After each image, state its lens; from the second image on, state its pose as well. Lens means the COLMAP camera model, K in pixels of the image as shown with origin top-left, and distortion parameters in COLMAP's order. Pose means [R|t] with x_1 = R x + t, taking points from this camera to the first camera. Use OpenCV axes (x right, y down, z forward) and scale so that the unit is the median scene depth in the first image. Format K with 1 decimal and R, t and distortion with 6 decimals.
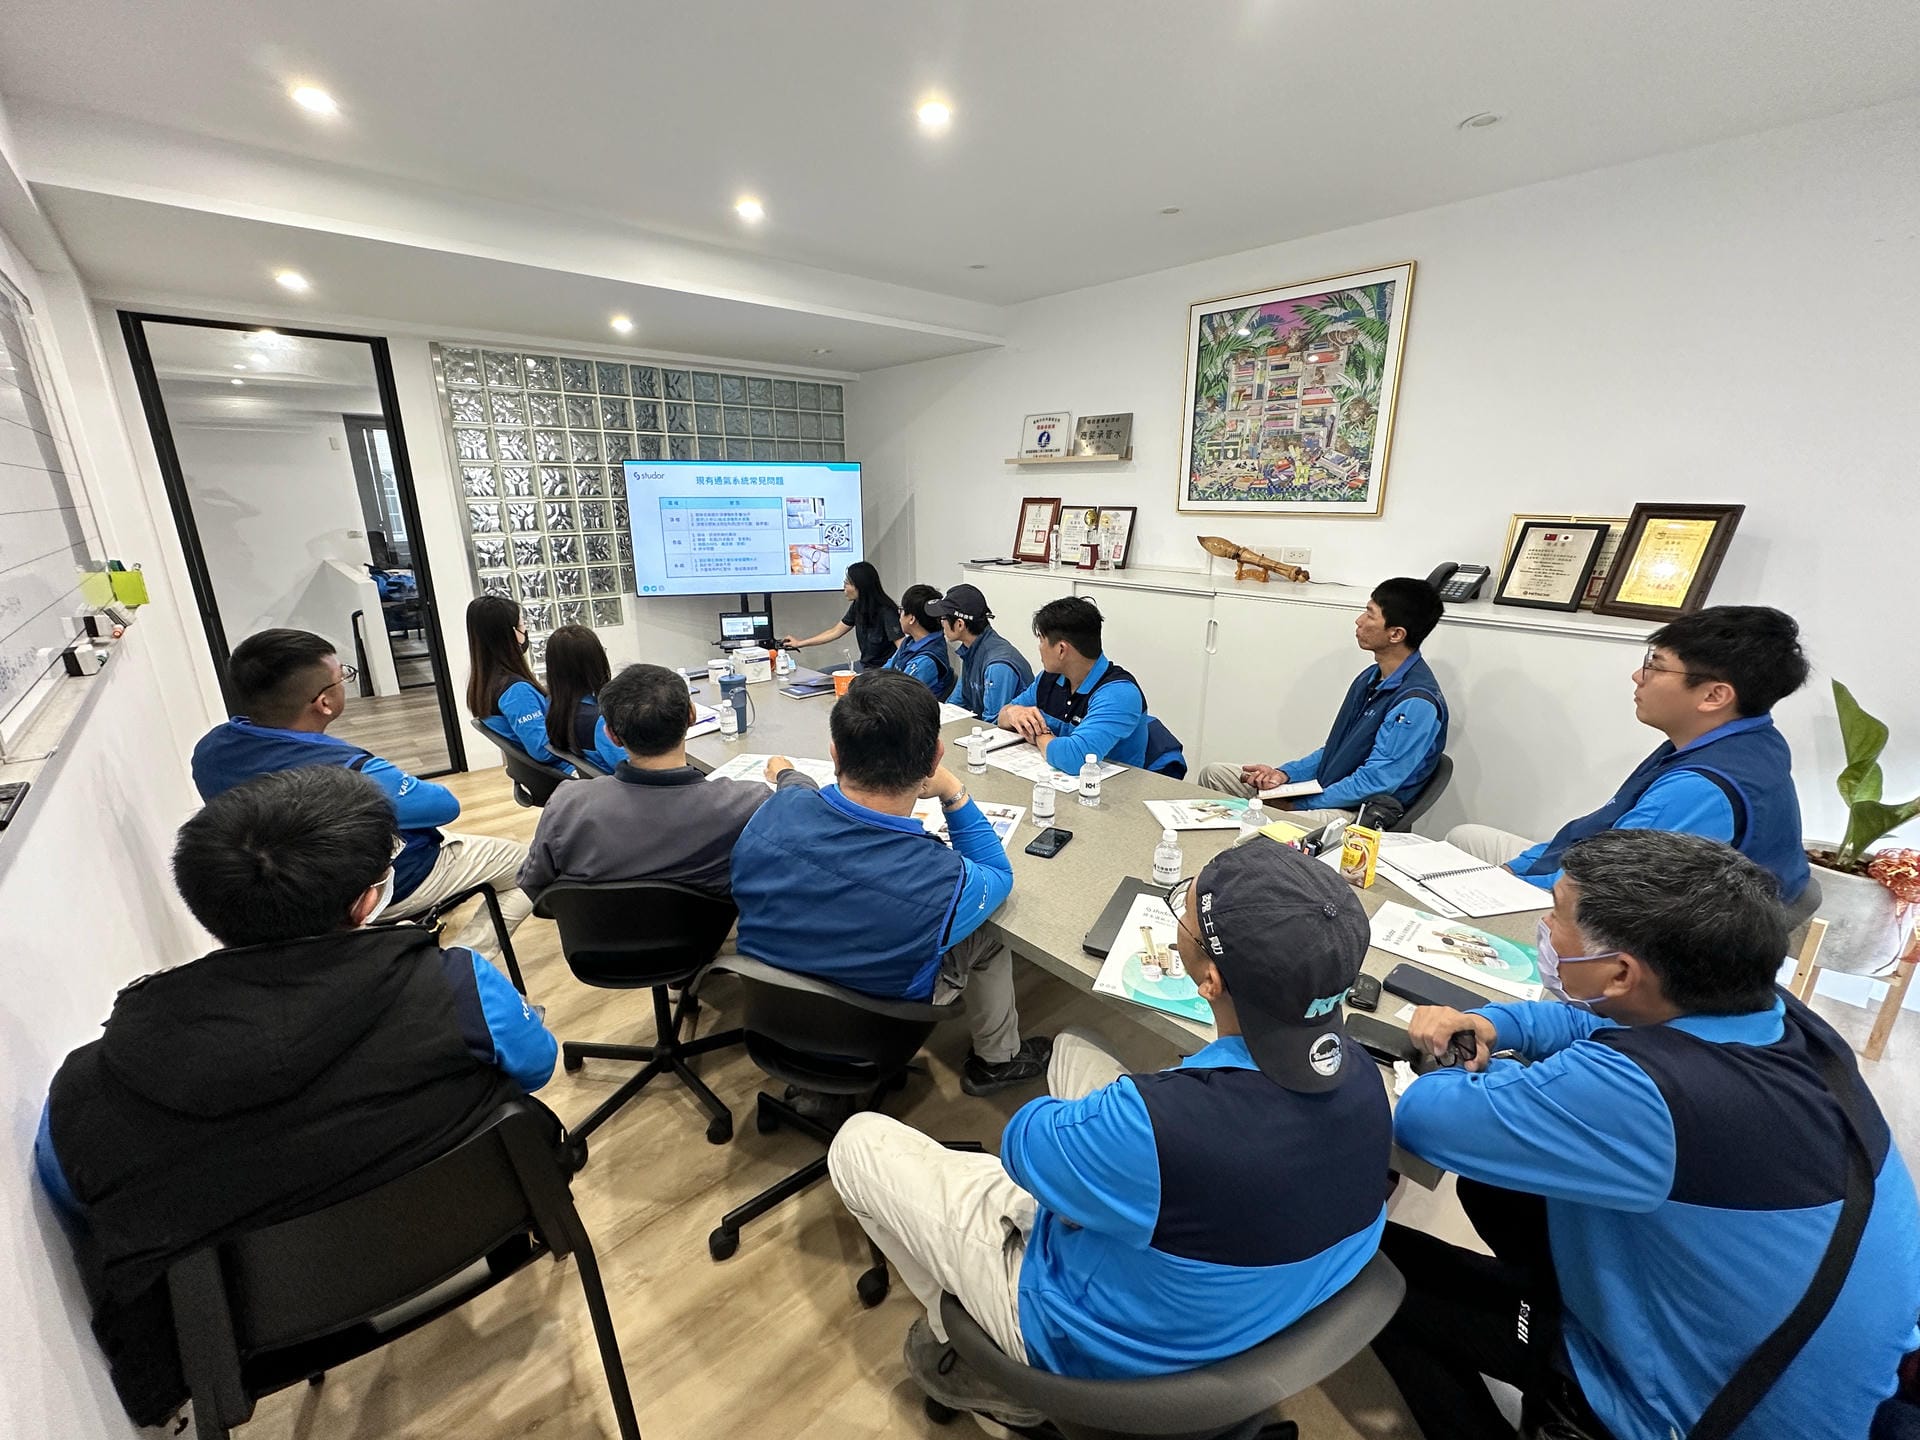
lens RADIAL K [[784.9, 0, 960.0], [0, 784.9, 720.0], [0, 0, 1]] dist [-0.002407, 0.000069]
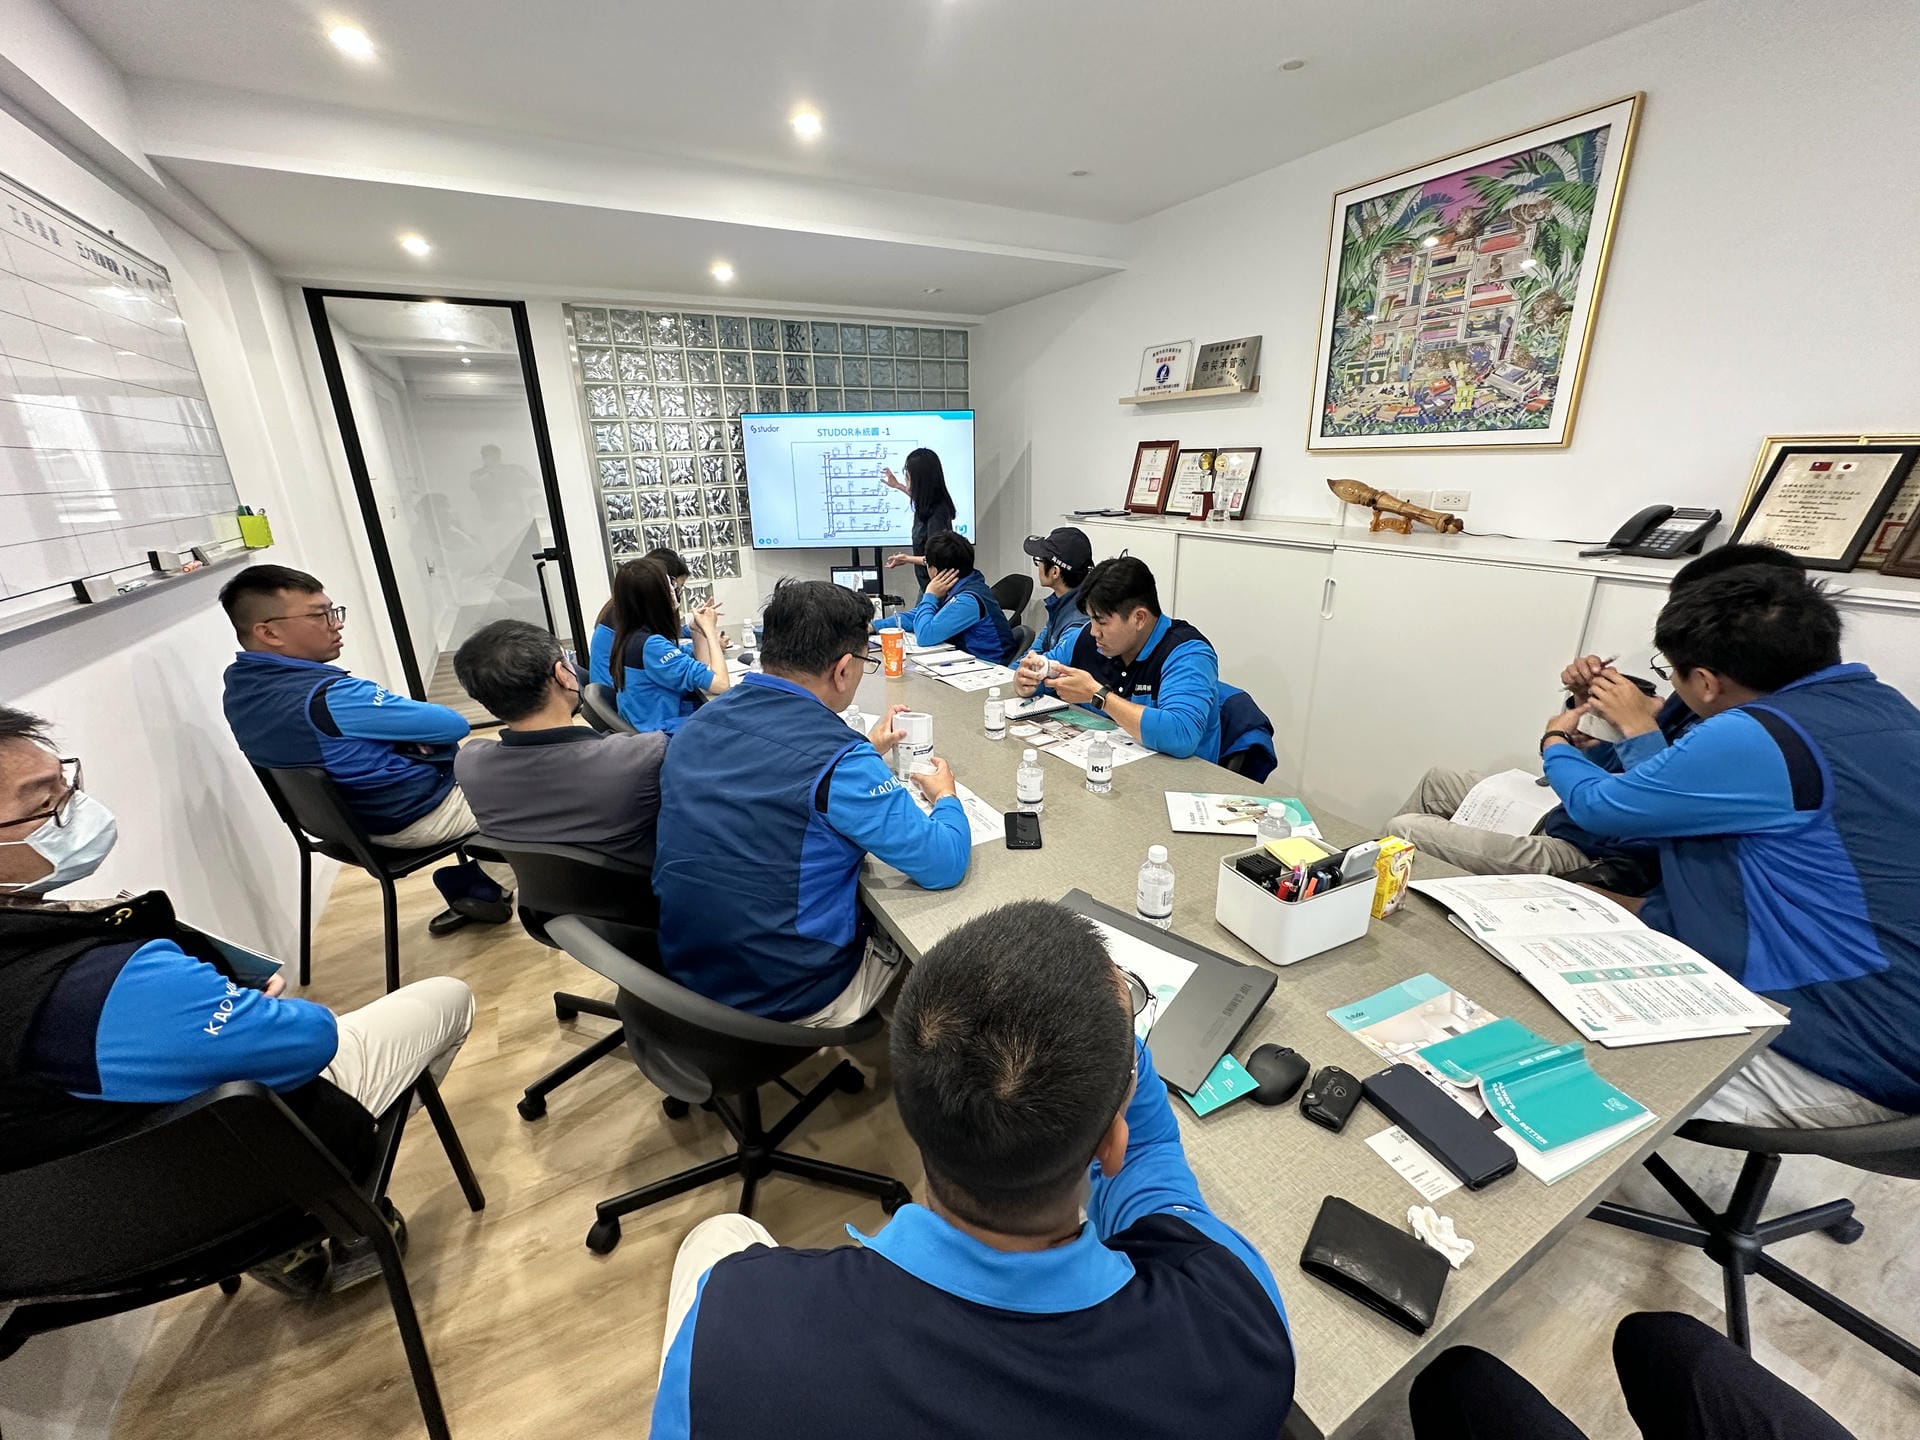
lens RADIAL K [[764.9, 0, 960.0], [0, 764.9, 720.0], [0, 0, 1]] dist [-0.002483, 0.000150]
pose [[0.972992, 0.057498, -0.223562, 0.128578], [-0.046037, 0.997361, 0.056147, -0.004732], [0.226200, -0.044339, 0.973071, 0.110401]]
